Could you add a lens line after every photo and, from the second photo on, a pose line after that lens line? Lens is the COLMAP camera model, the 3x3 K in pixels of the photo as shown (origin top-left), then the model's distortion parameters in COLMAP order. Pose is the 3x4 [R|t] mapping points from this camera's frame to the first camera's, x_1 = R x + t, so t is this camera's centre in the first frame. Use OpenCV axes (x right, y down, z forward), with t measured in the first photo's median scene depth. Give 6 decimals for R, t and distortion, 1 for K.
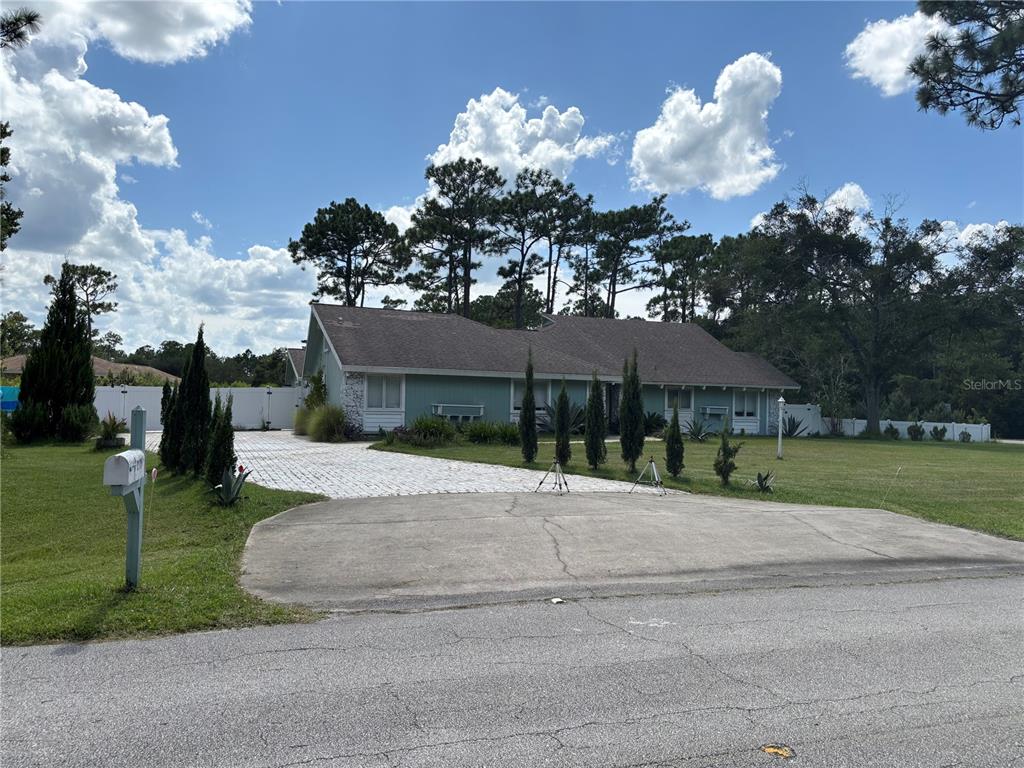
lens RADIAL K [[769.7, 0, 508.4], [0, 769.7, 383.8], [0, 0, 1]] dist [0.035271, -0.041291]
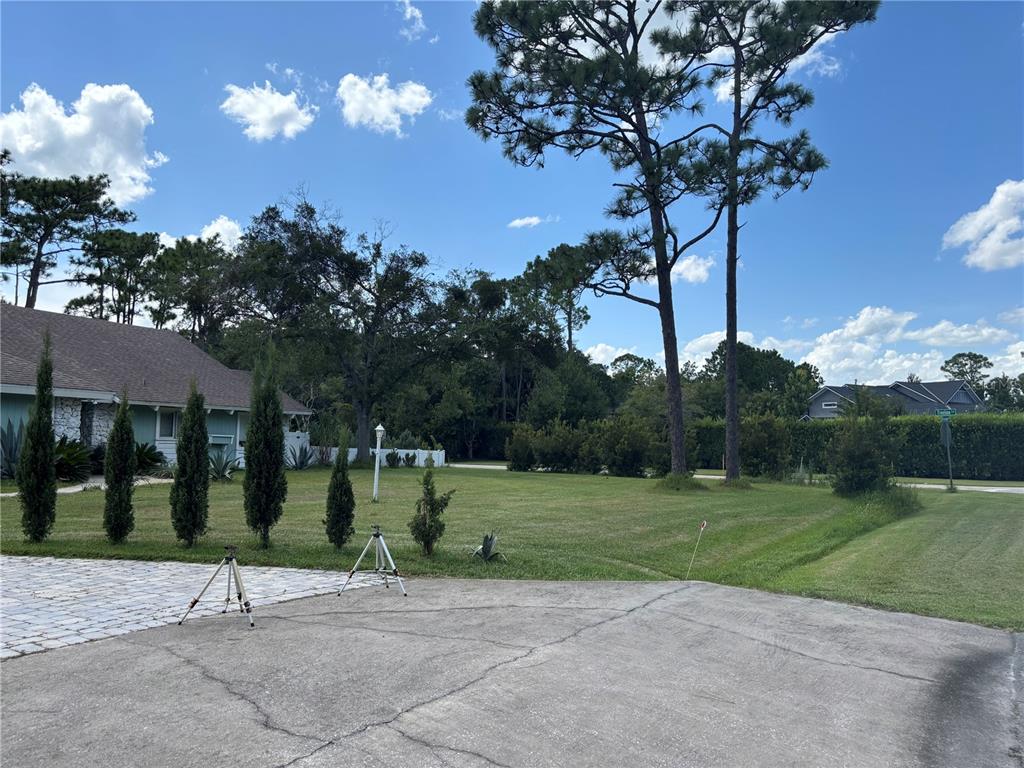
lens RADIAL K [[769.7, 0, 518.4], [0, 769.7, 389.0], [0, 0, 1]] dist [0.035271, -0.041291]
pose [[0.732529, 0.041258, 0.679485, -0.042959], [-0.022812, 0.999089, -0.036071, 0.003390], [-0.680354, 0.010922, 0.732802, 0.164180]]
